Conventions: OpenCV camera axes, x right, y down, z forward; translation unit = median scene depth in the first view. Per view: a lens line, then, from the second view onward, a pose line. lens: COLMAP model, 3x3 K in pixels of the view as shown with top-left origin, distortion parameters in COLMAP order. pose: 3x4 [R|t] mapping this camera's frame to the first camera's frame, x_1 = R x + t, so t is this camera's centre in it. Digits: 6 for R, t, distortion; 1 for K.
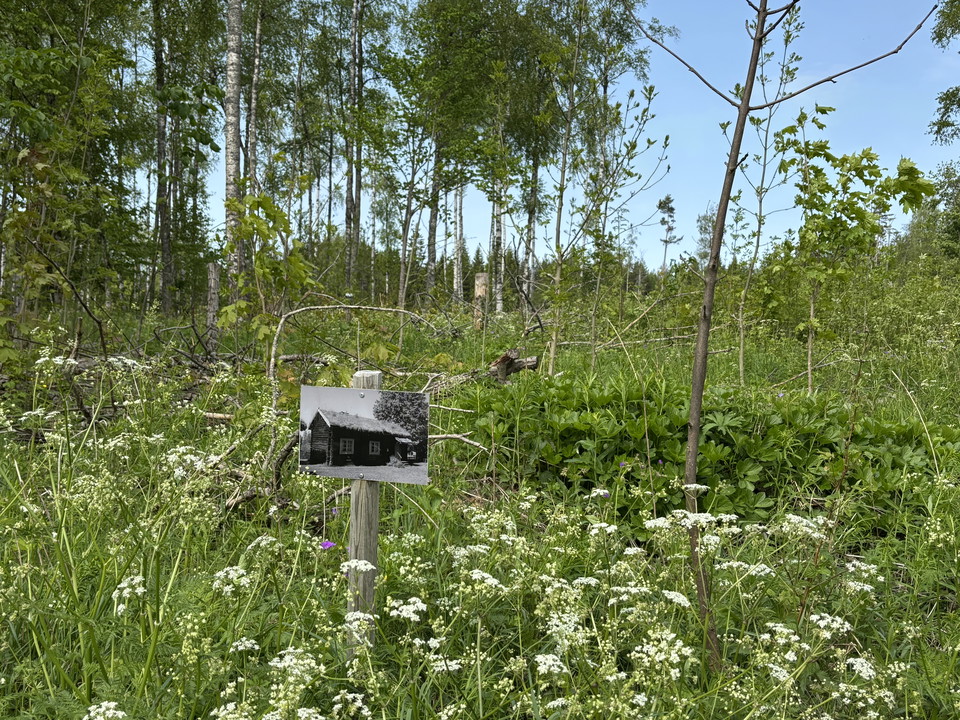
lens RADIAL K [[1051.8, 0, 480.0], [0, 1051.8, 360.0], [0, 0, 1]] dist [0.002683, 0.002729]
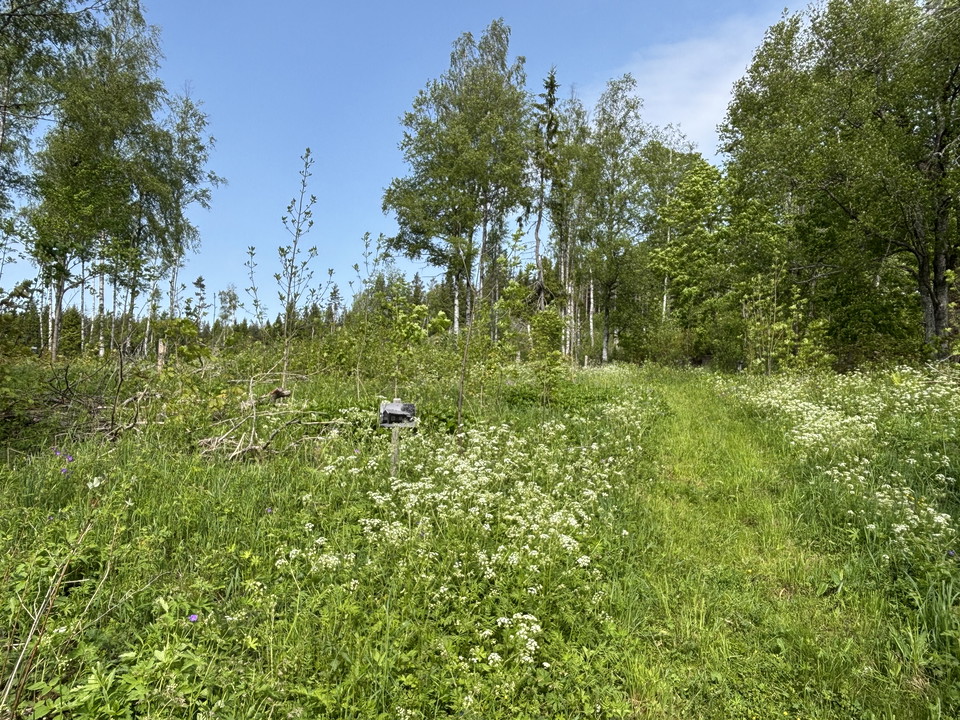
lens RADIAL K [[672.0, 0, 480.0], [0, 672.0, 360.0], [0, 0, 1]] dist [-0.000051, -0.000041]
pose [[0.833491, 0.004181, 0.552517, -0.117060], [0.015498, 0.999401, -0.030942, -0.004871], [-0.552316, 0.034352, 0.832927, -0.118430]]
